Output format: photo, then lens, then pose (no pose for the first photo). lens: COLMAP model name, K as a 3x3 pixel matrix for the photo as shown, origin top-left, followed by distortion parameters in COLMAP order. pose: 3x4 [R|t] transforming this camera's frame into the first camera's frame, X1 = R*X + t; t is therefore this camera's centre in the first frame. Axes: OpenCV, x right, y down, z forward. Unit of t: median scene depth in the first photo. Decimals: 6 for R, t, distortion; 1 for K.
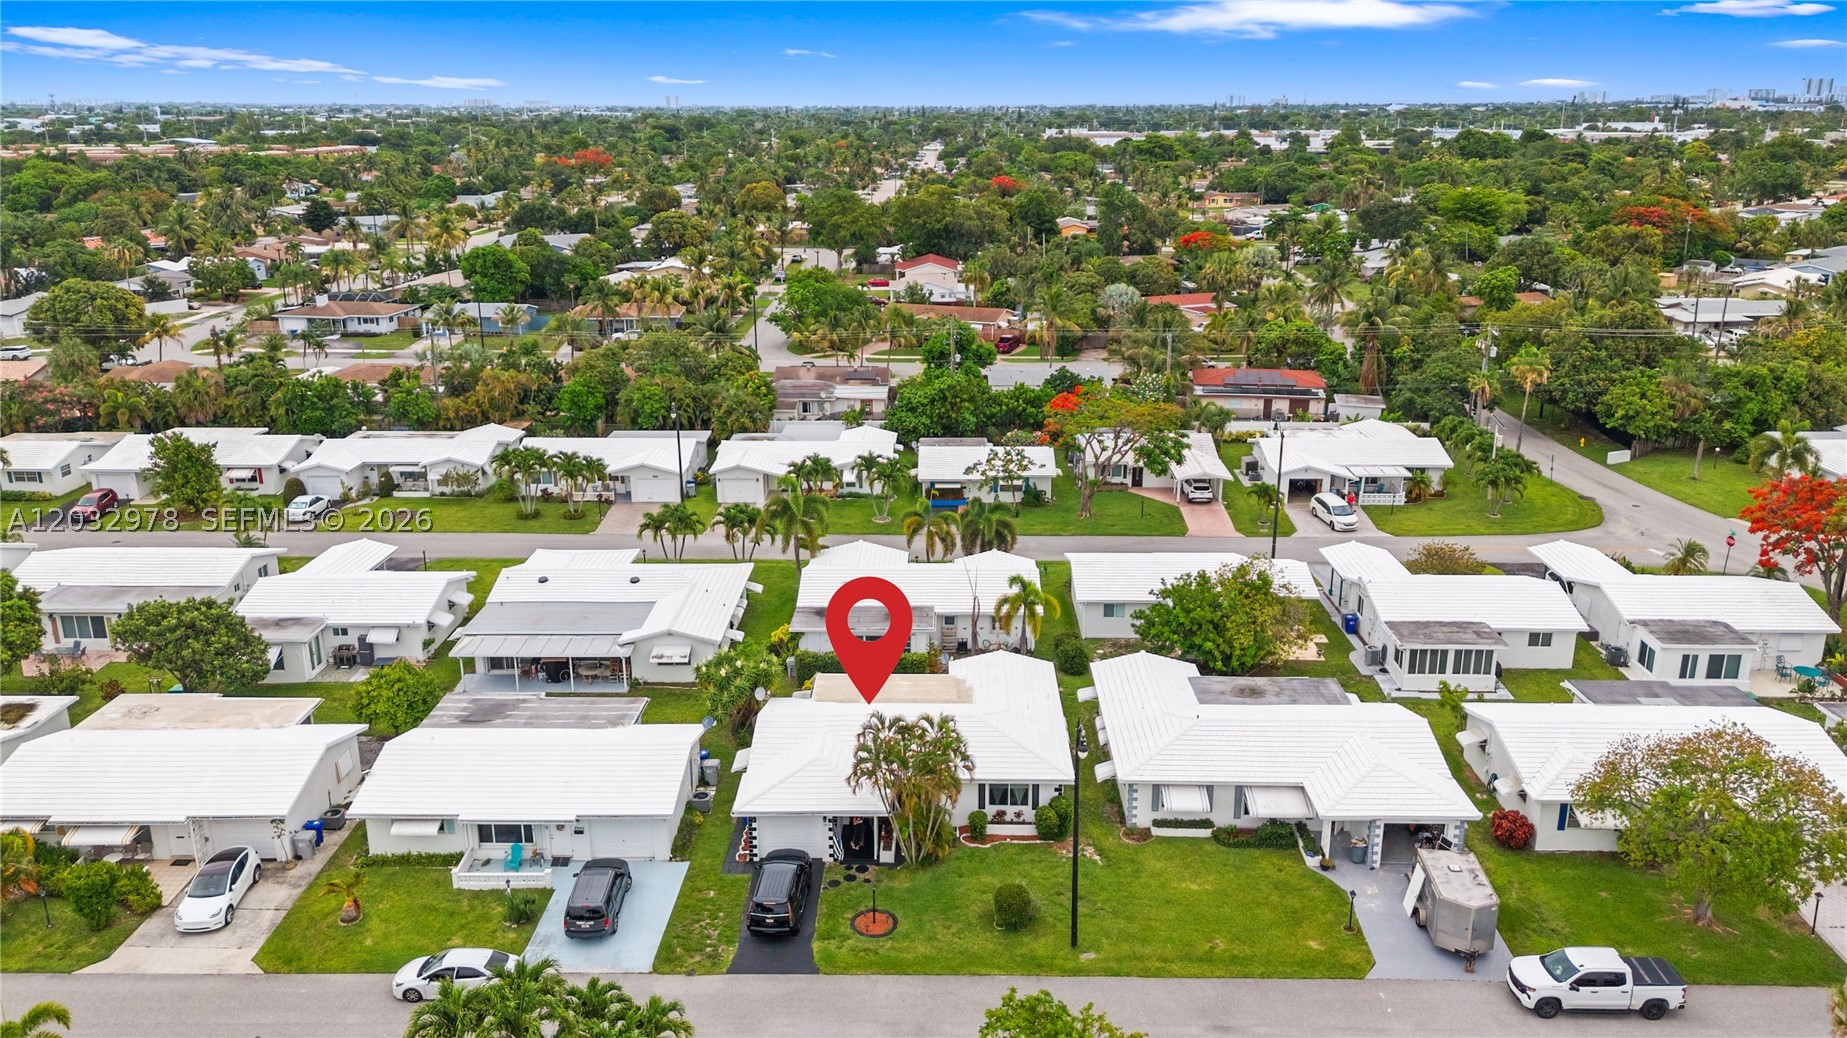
lens RADIAL K [[1339.1, 0, 930.1], [0, 1339.1, 514.6], [0, 0, 1]] dist [0.010287, -0.005973]
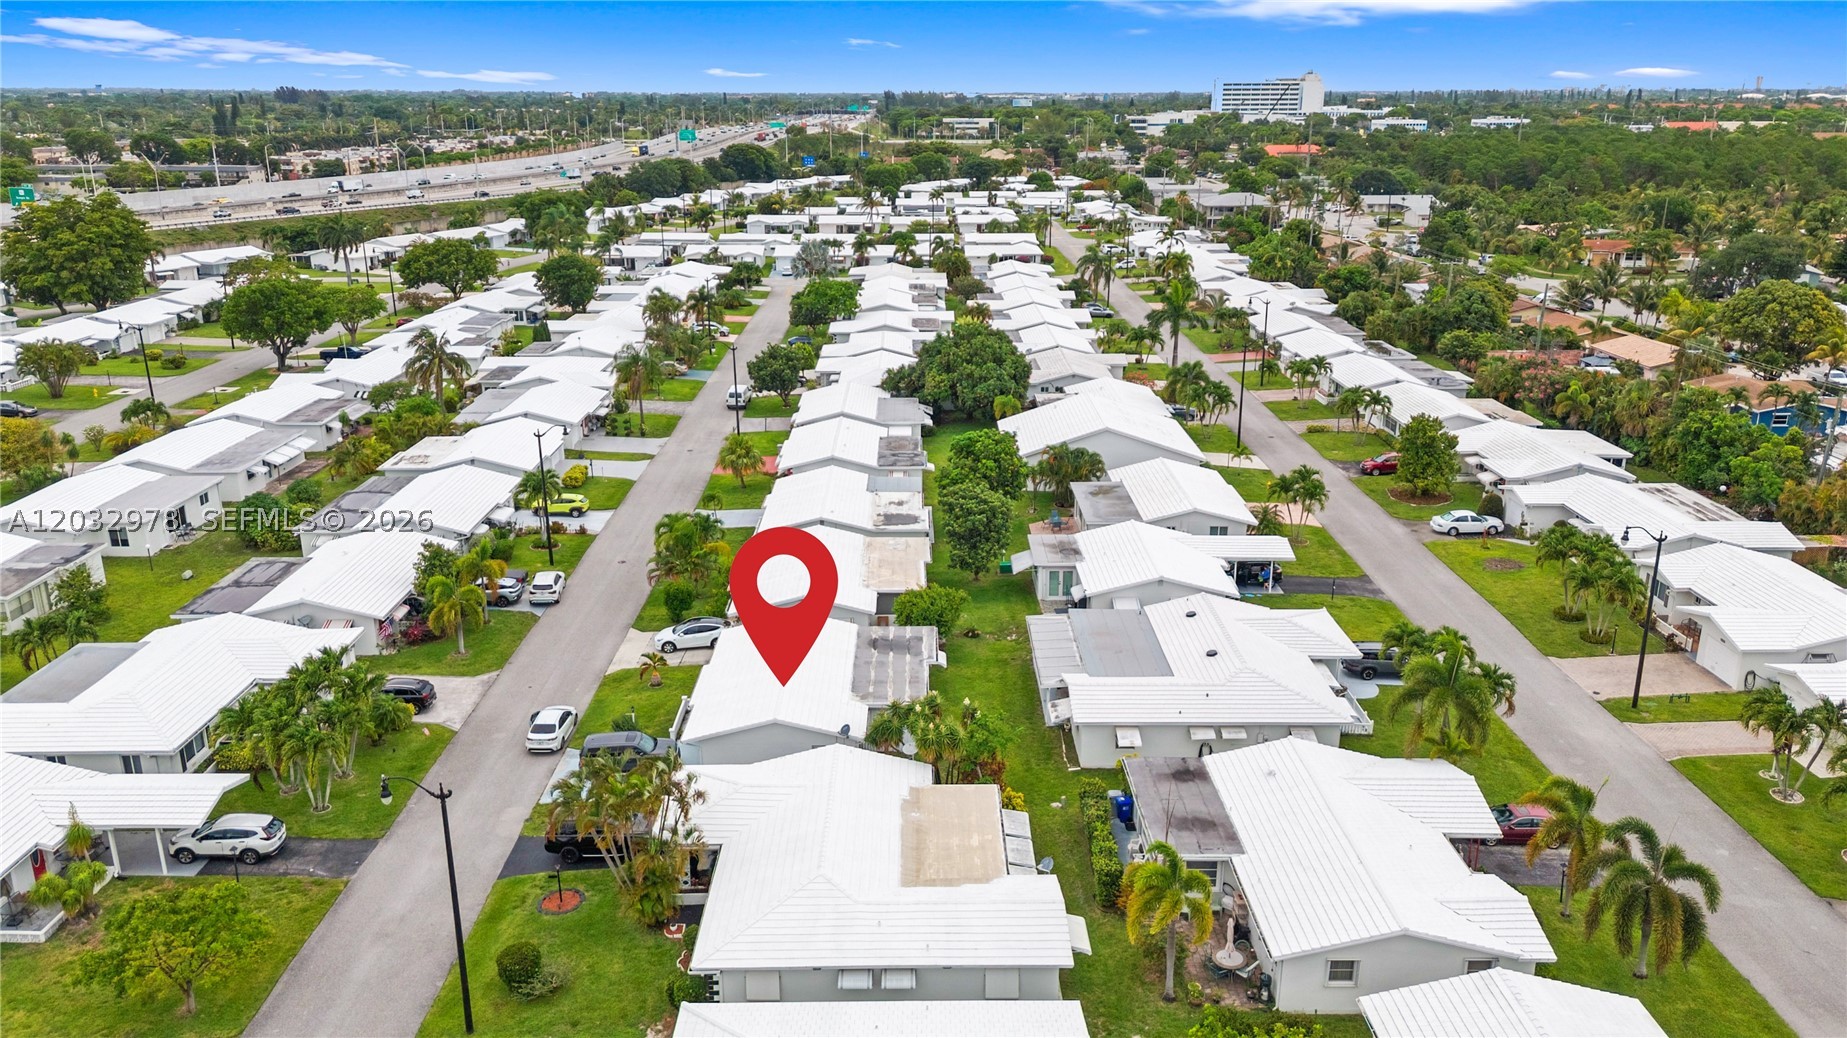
lens RADIAL K [[1339.1, 0, 920.7], [0, 1339.1, 517.9], [0, 0, 1]] dist [0.010287, -0.005973]
pose [[0.005019, 0.294182, -0.955736, 0.609659], [-0.282013, 0.917371, 0.280892, -0.231563], [0.959398, 0.268120, 0.087567, 0.788759]]
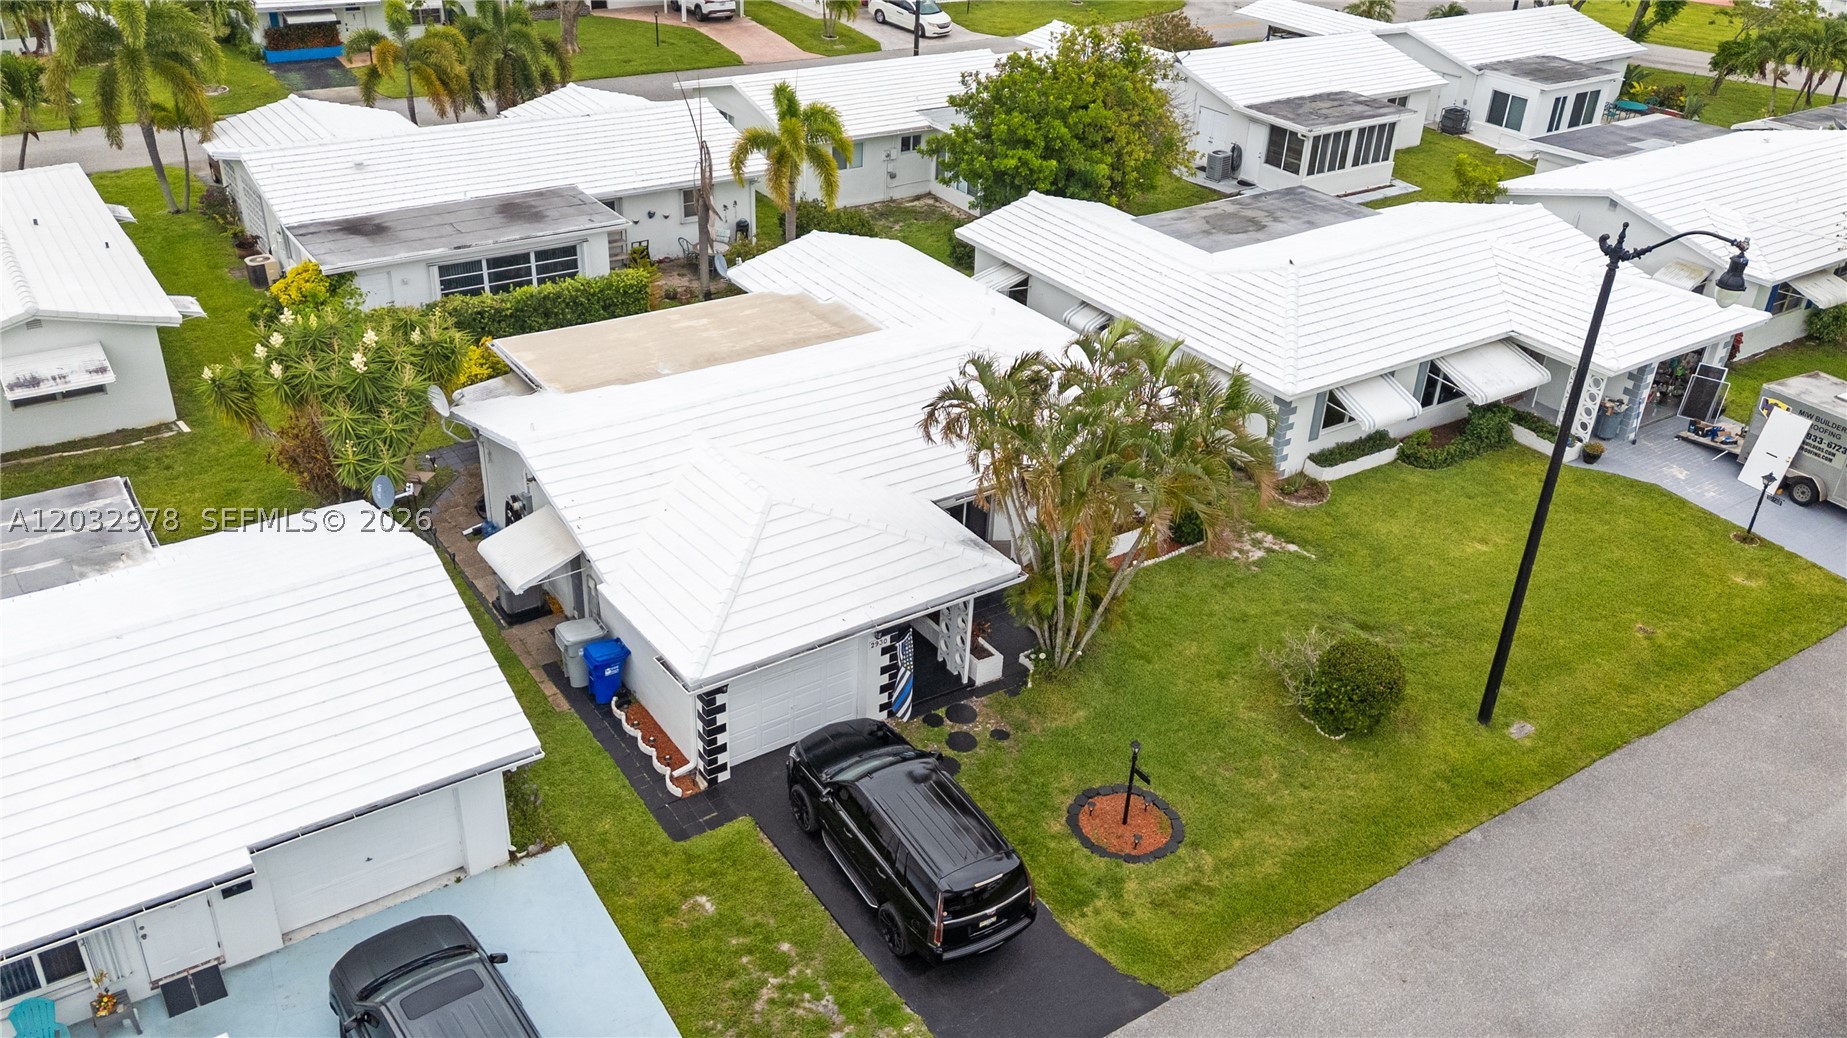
lens RADIAL K [[1466.4, 0, 912.8], [0, 1466.4, 520.7], [0, 0, 1]] dist [0.059840, 0.000155]
pose [[0.819064, -0.255581, 0.513627, -0.222854], [0.125407, 0.953396, 0.274426, 0.055845], [-0.559828, -0.160360, 0.812943, 0.484544]]
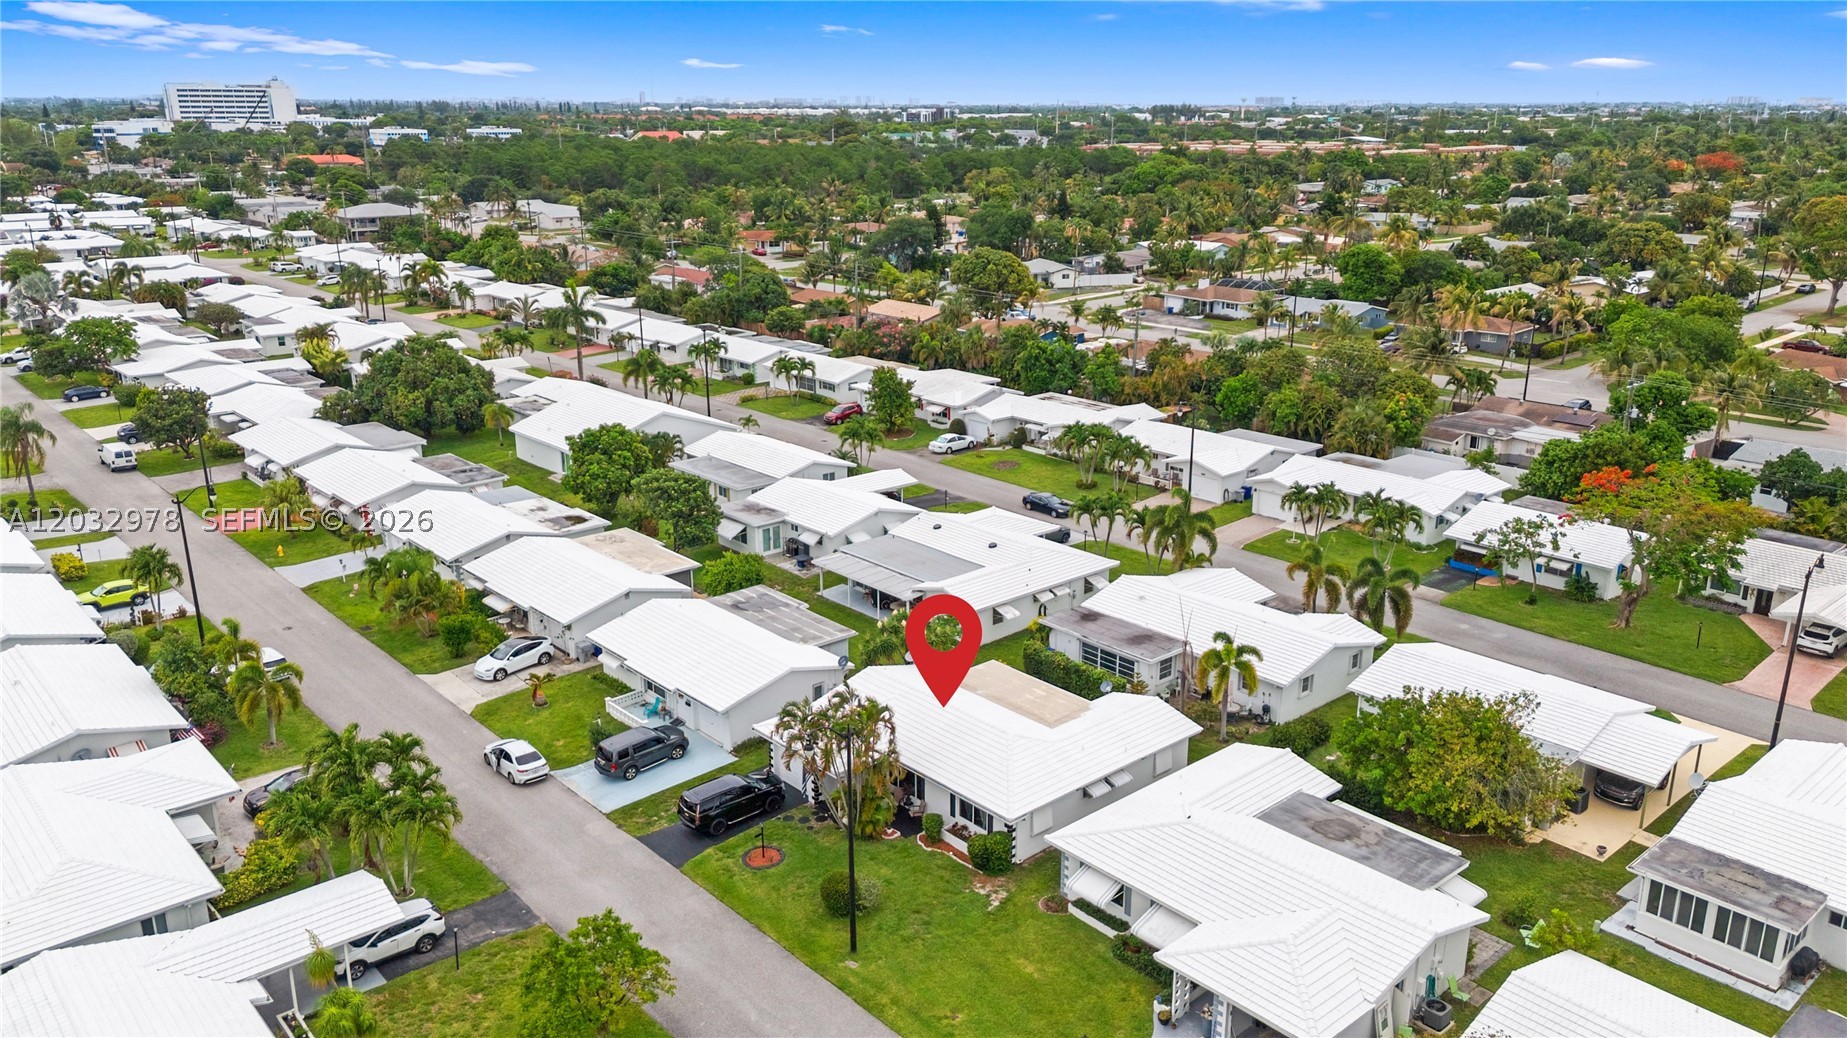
lens RADIAL K [[1339.1, 0, 921.7], [0, 1339.1, 525.7], [0, 0, 1]] dist [0.010287, -0.005973]
pose [[0.677512, 0.217616, -0.702582, 0.539706], [-0.212681, 0.972385, 0.096092, -0.062909], [0.704091, 0.084322, 0.705085, 0.218468]]
